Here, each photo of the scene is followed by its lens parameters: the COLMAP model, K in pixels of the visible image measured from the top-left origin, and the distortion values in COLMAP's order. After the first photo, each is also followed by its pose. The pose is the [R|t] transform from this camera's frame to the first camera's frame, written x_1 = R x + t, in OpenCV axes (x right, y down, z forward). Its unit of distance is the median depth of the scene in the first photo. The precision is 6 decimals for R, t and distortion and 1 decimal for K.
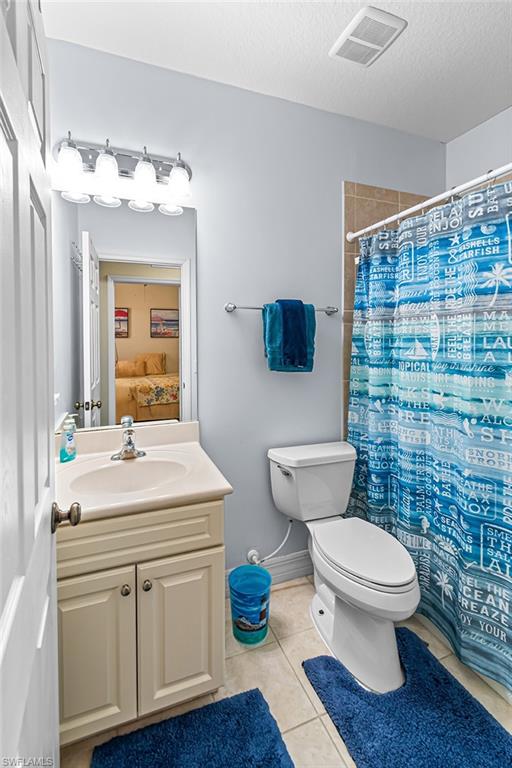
lens RADIAL K [[339.8, 0, 253.2], [0, 339.8, 456.4], [0, 0, 1]] dist [0.005554, -0.004534]
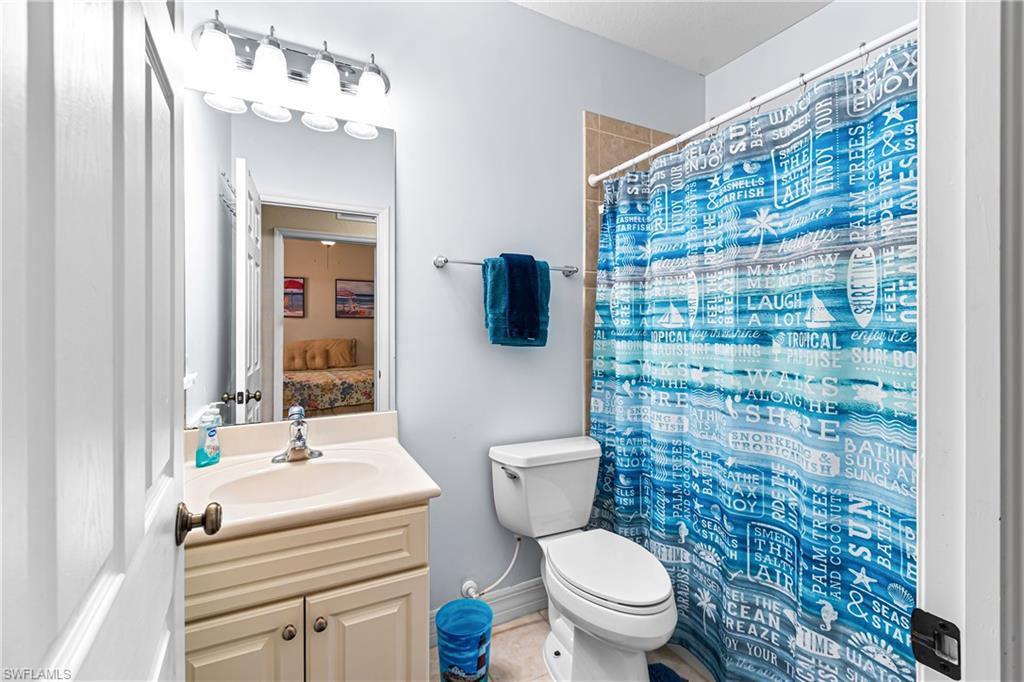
lens RADIAL K [[453.1, 0, 506.9], [0, 453.1, 340.9], [0, 0, 1]] dist [0.005554, -0.004534]
pose [[0.992603, 0.003174, 0.121361, -0.040522], [-0.000608, 0.999776, -0.021177, -0.228653], [-0.121401, 0.020947, 0.992383, -0.023453]]
